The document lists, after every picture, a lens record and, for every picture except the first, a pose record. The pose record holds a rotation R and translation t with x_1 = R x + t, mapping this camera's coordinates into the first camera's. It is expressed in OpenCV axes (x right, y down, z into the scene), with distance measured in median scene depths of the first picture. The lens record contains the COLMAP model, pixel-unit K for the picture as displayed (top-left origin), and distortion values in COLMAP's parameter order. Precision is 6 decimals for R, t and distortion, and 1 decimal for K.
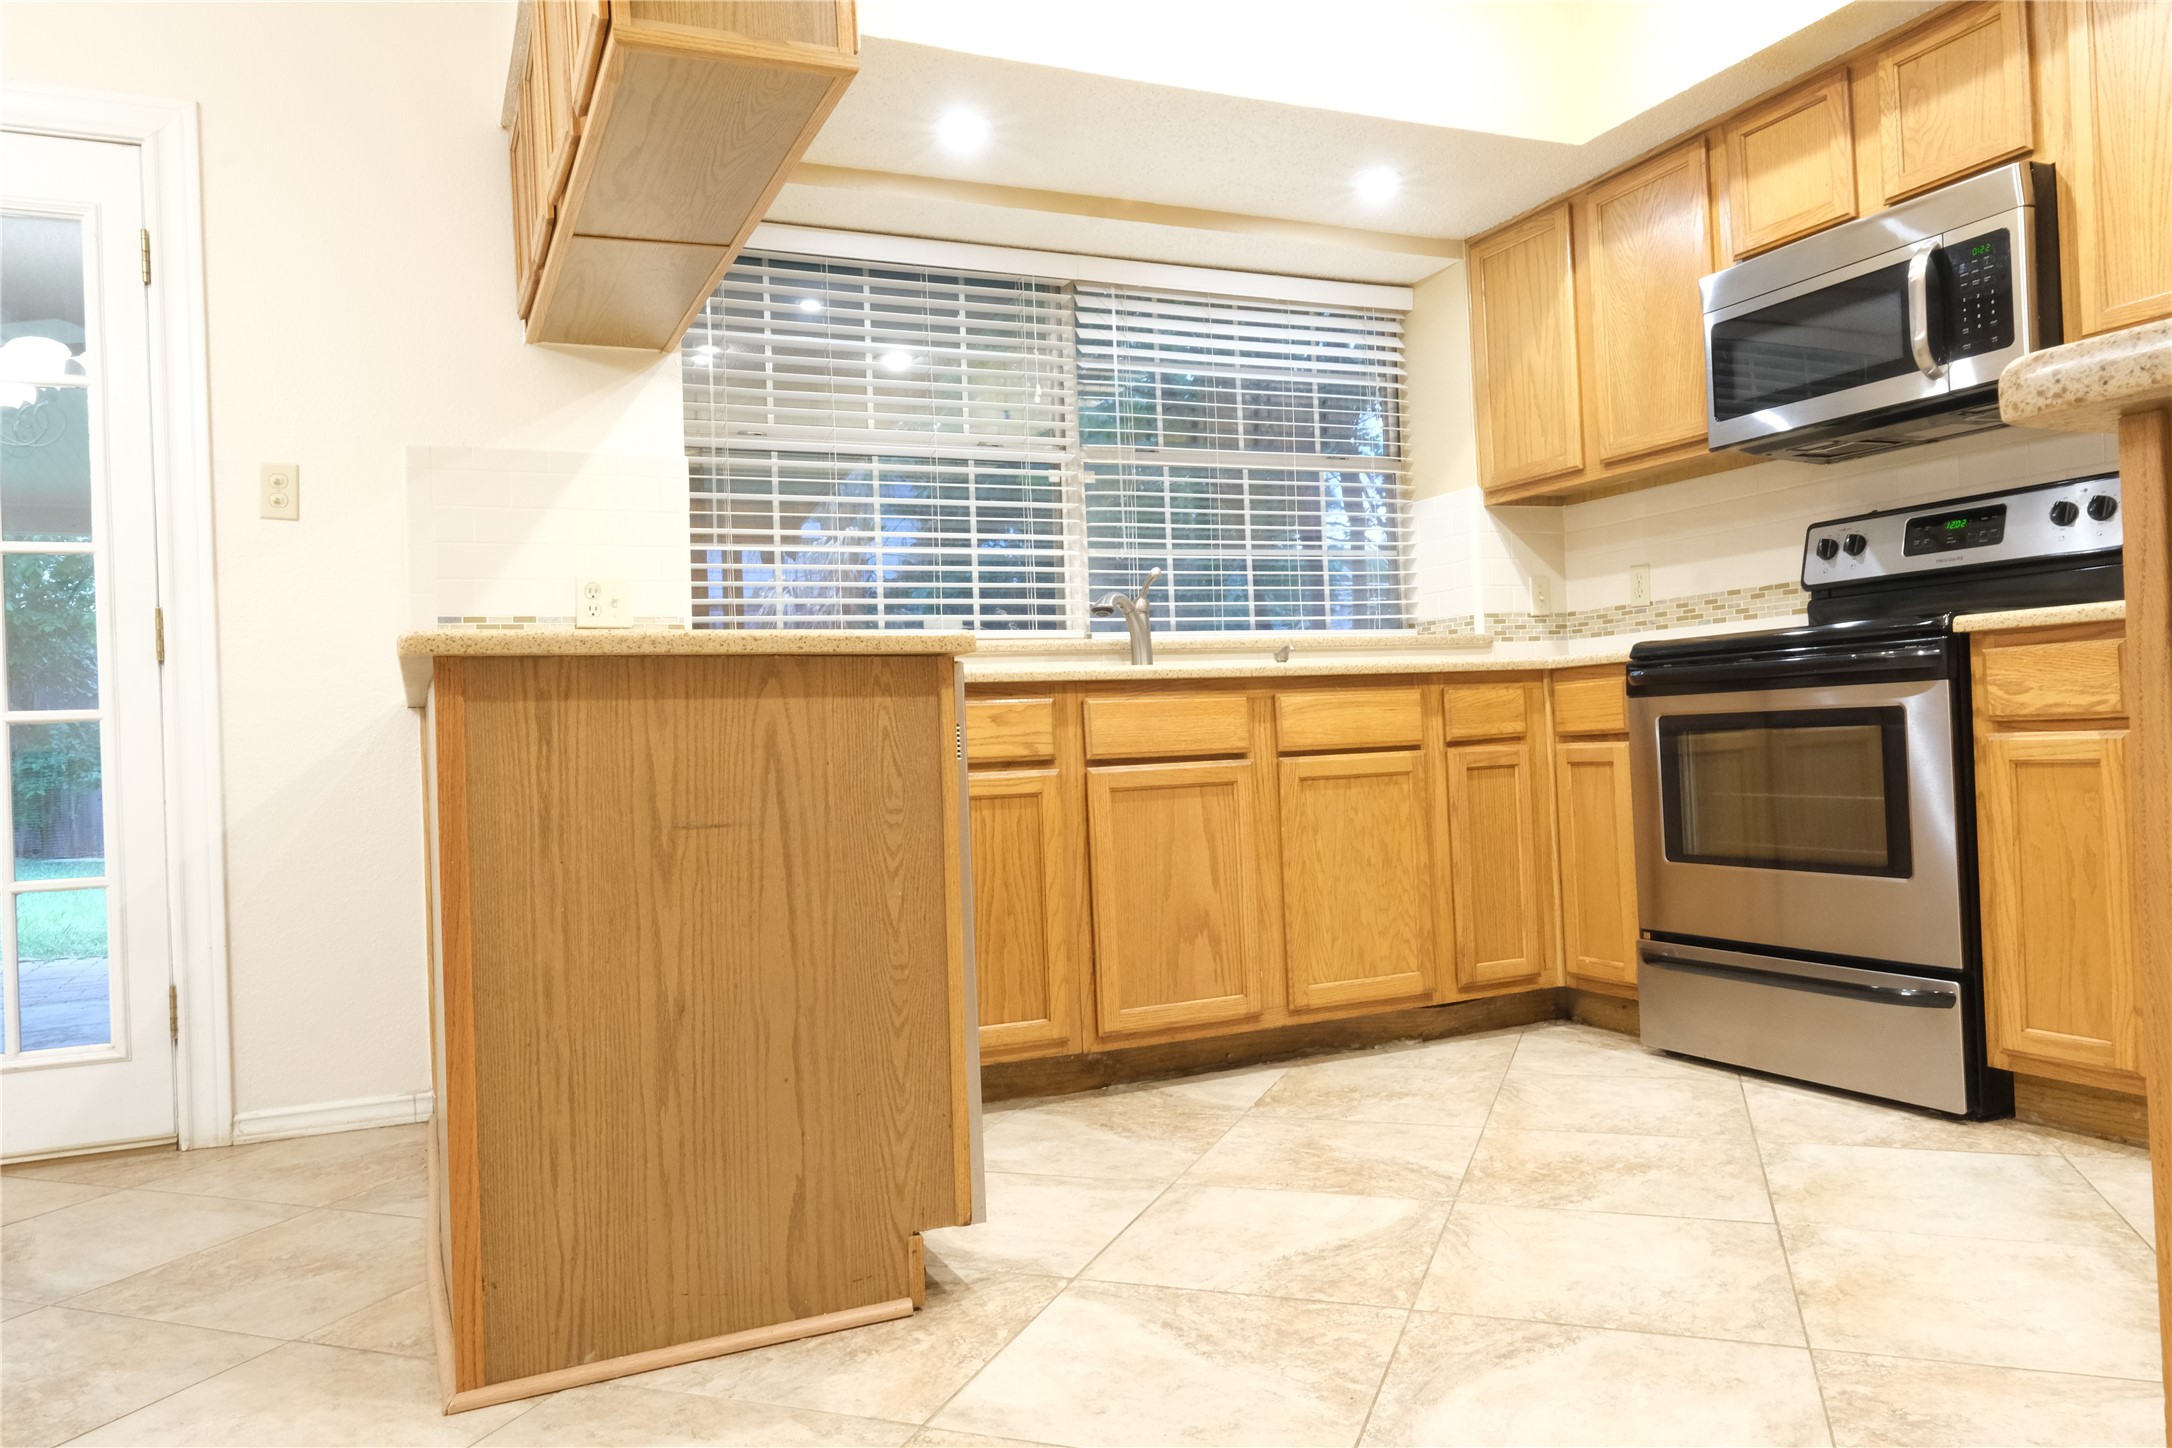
lens RADIAL K [[1499.7, 0, 1086.0], [0, 1499.7, 724.0], [0, 0, 1]] dist [-0.001121, 0.003383]
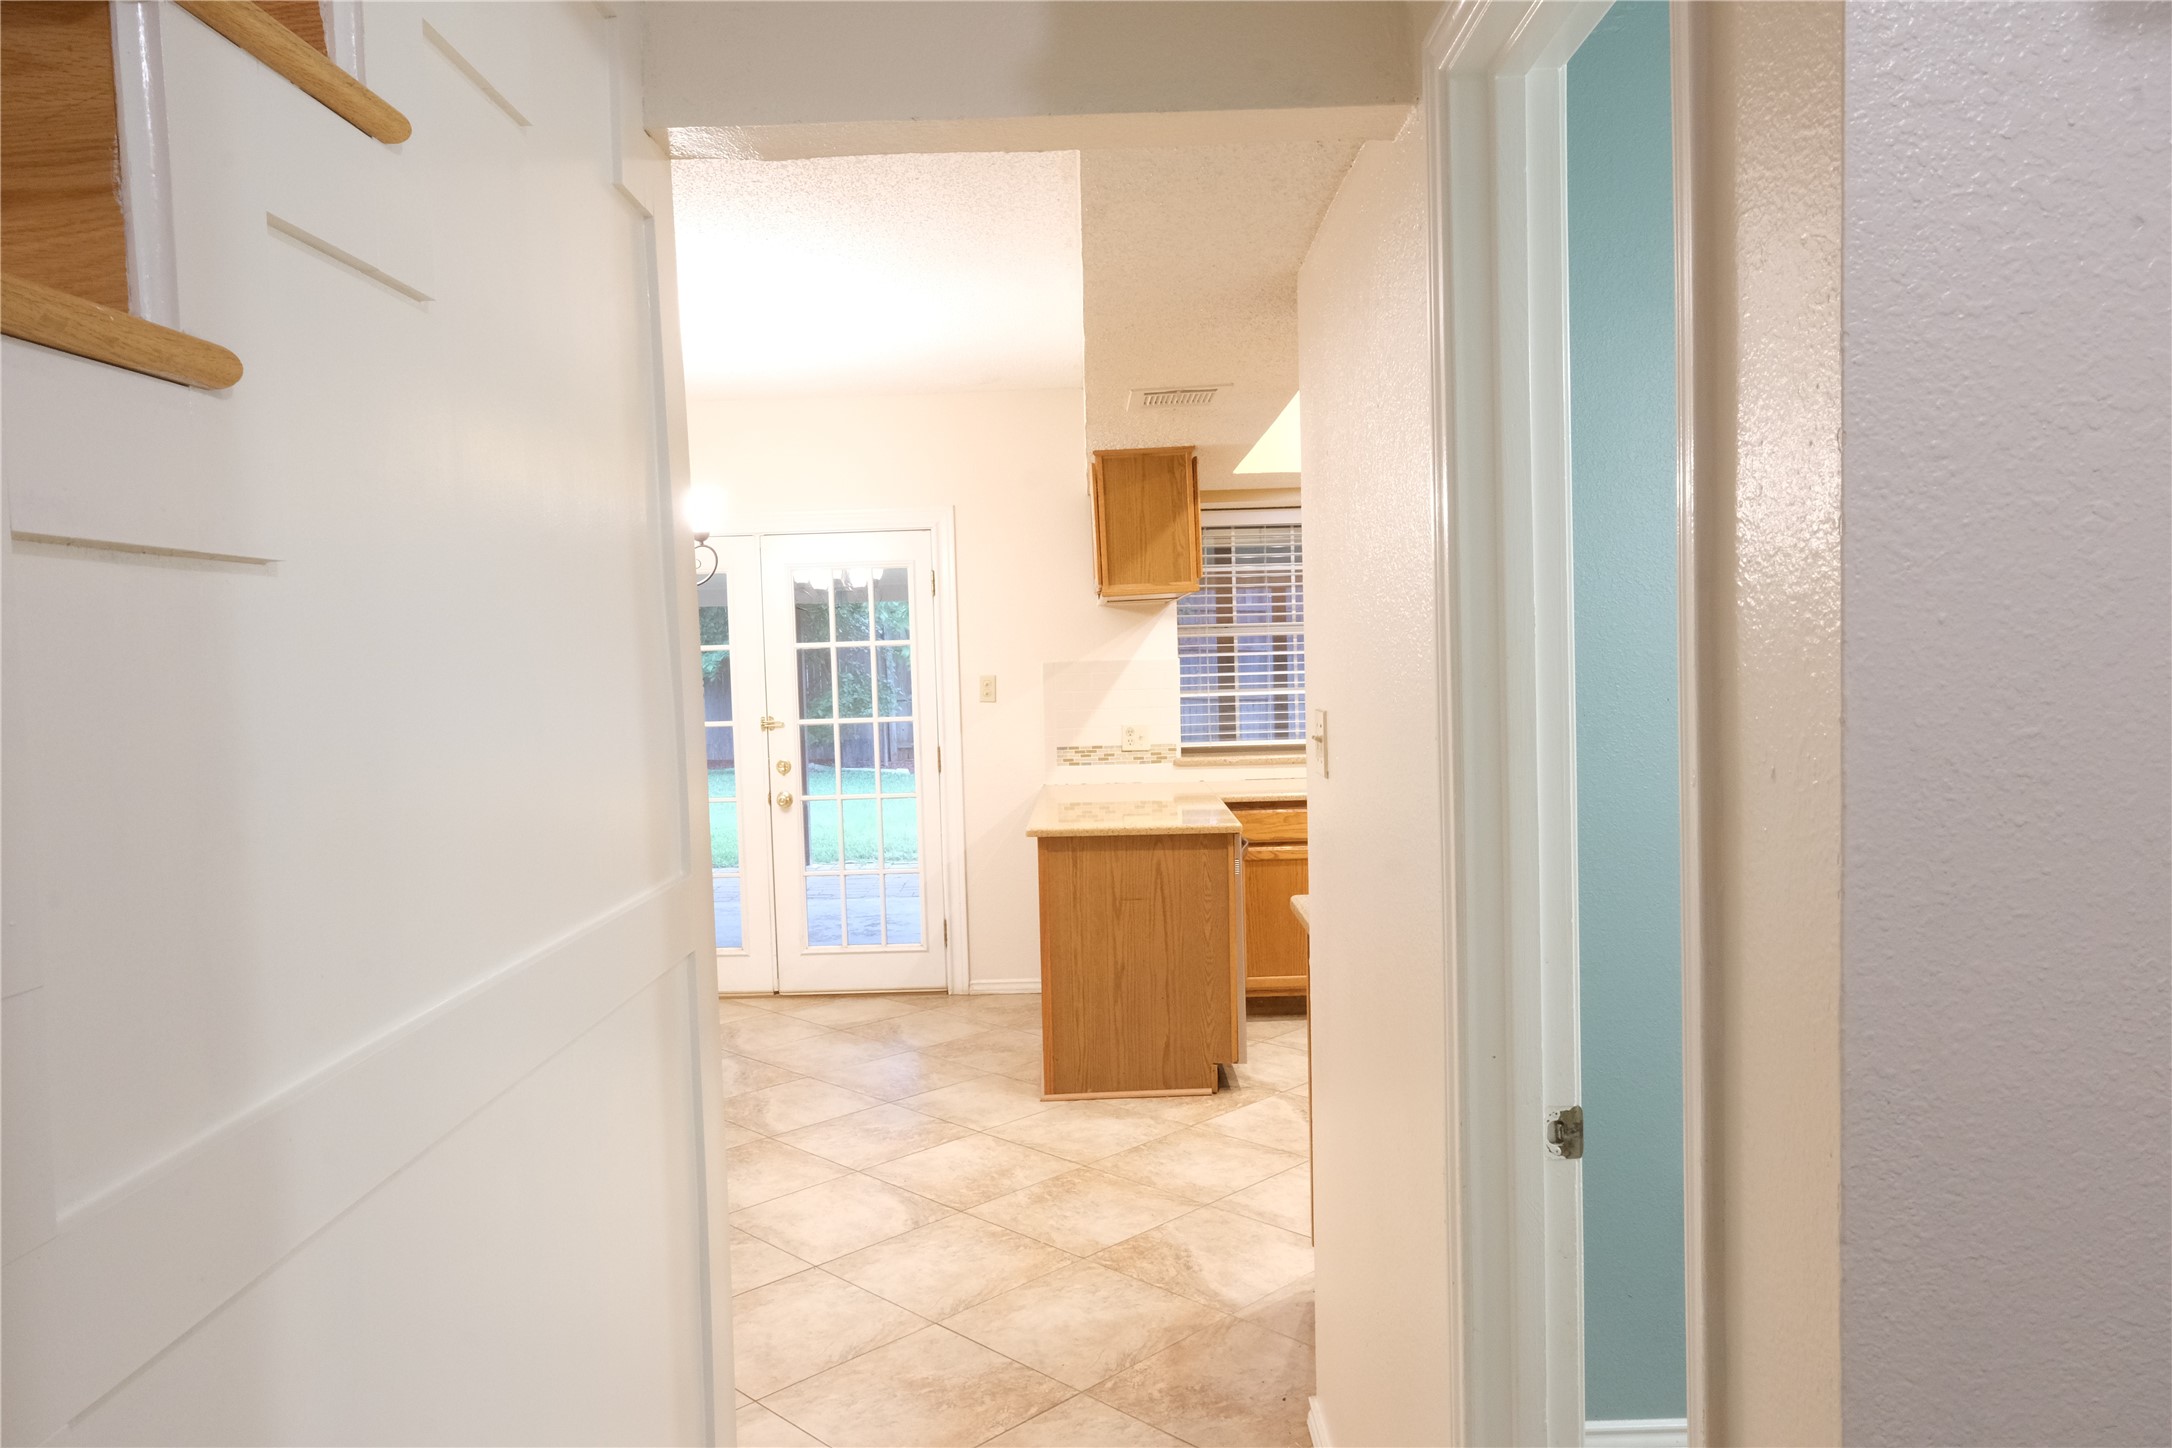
lens RADIAL K [[1499.7, 0, 1086.0], [0, 1499.7, 724.0], [0, 0, 1]] dist [-0.001121, 0.003383]
pose [[0.910304, 0.032753, -0.412643, 0.726084], [-0.002638, 0.997303, 0.073341, -0.419555], [0.413932, -0.065675, 0.907935, -1.360447]]
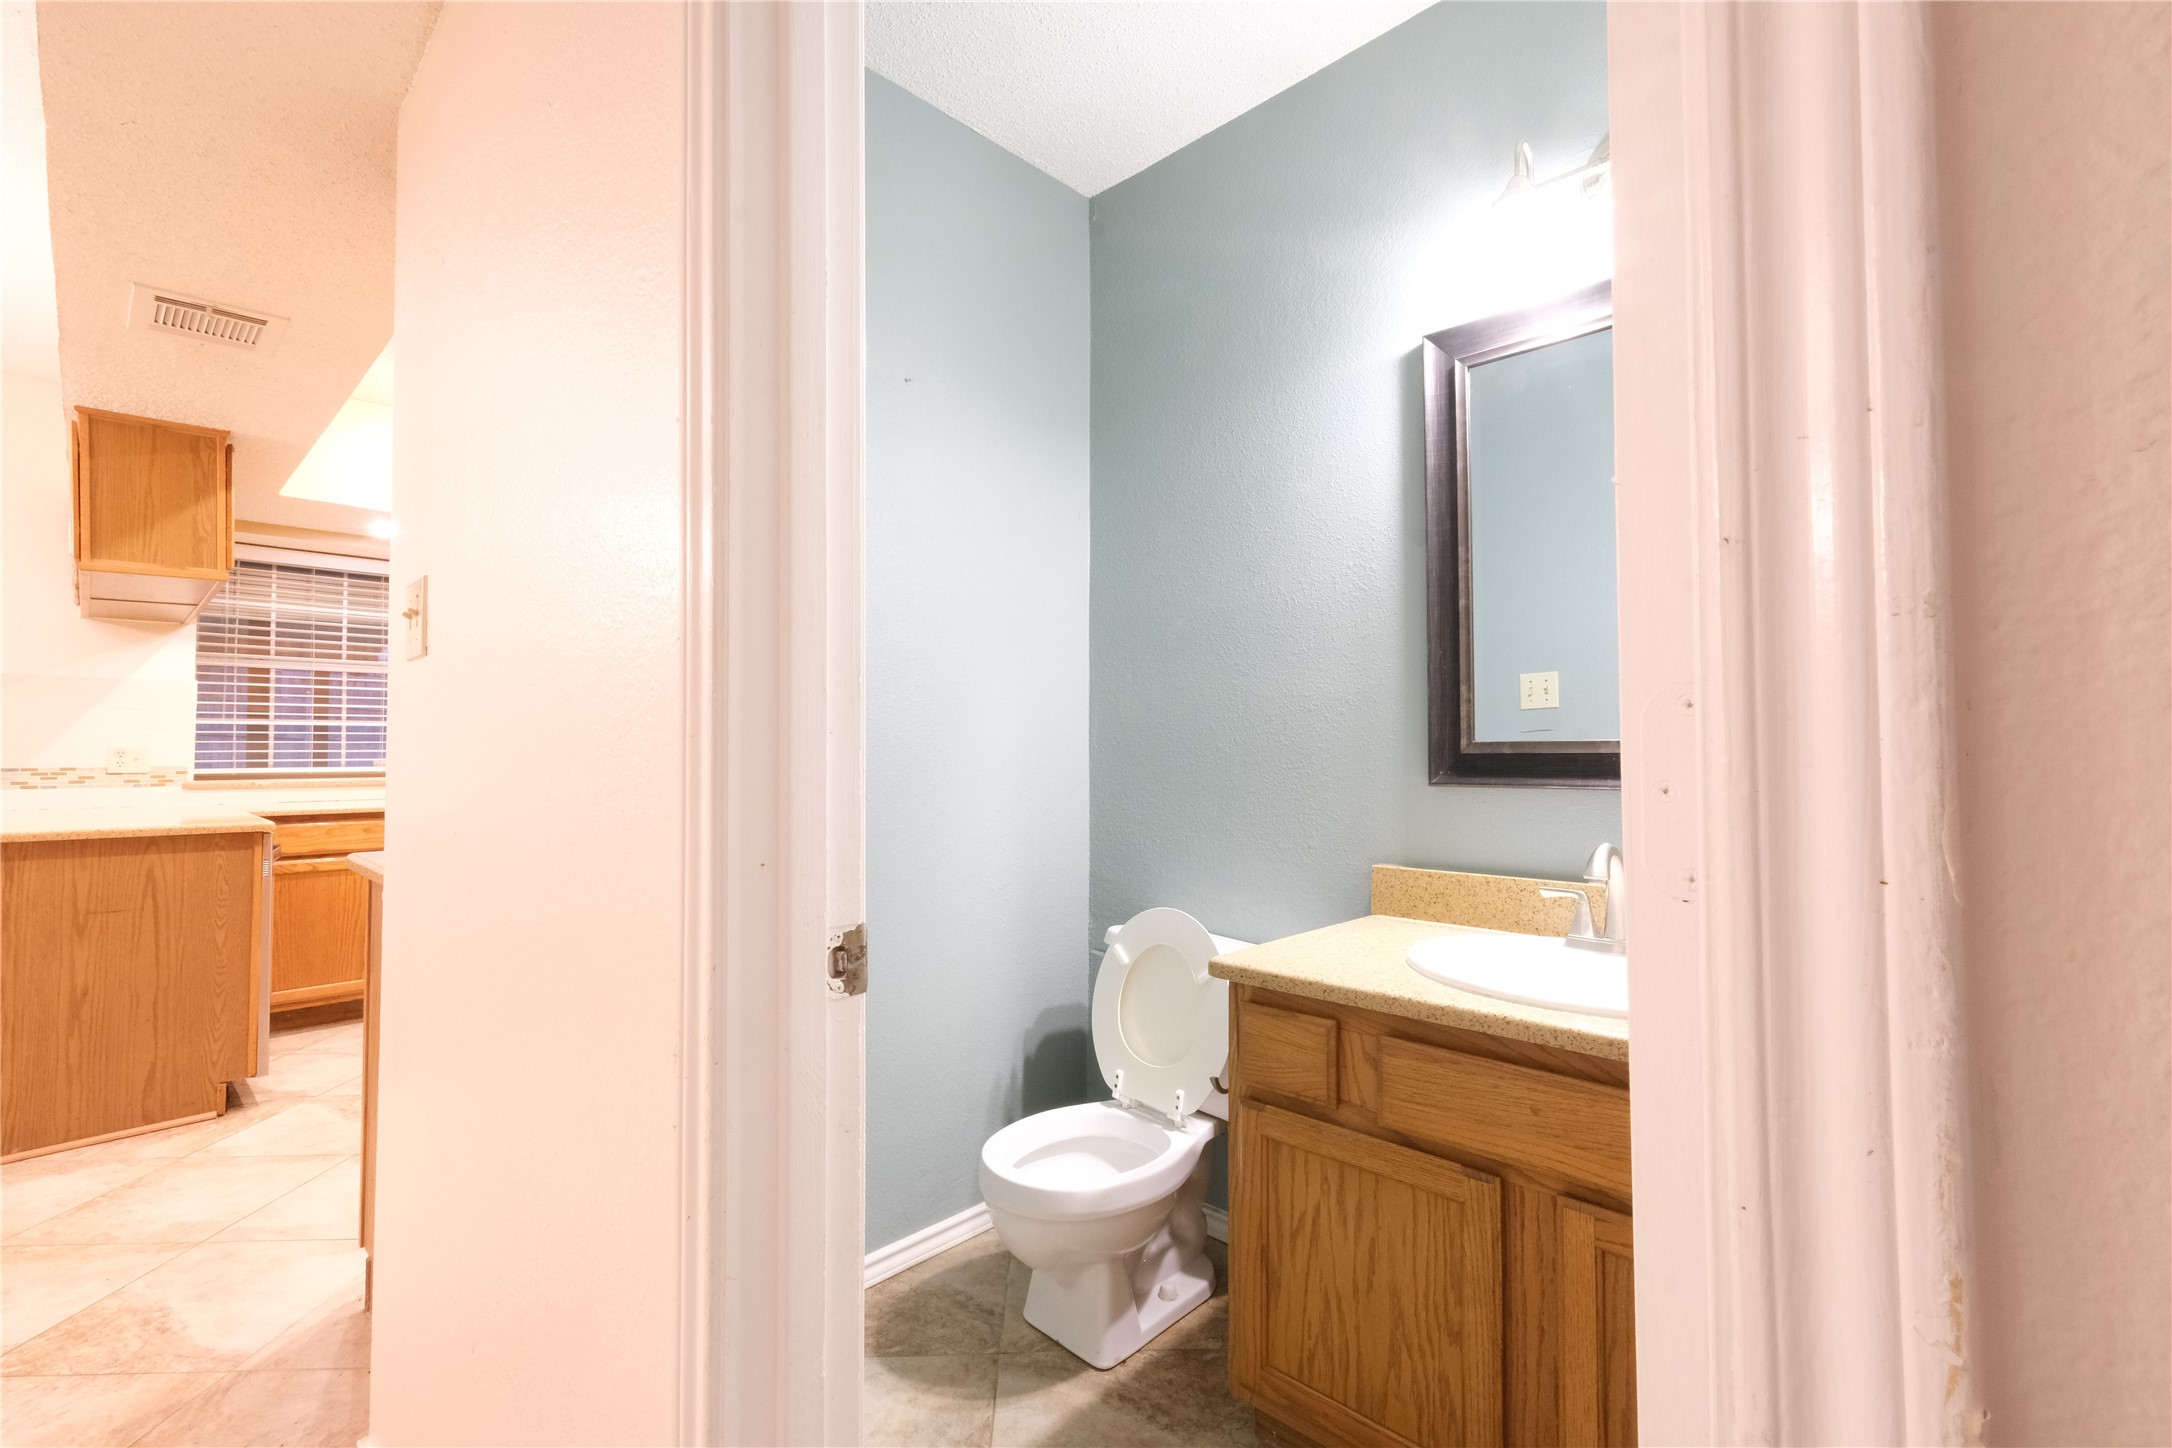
lens RADIAL K [[945.9, 0, 1086.0], [0, 945.9, 724.0], [0, 0, 1]] dist [0.003395, 0.000833]
pose [[0.926016, 0.044750, 0.374822, 0.567152], [-0.034240, 0.998813, -0.034655, -0.216728], [-0.375928, 0.019257, 0.926449, -0.905411]]
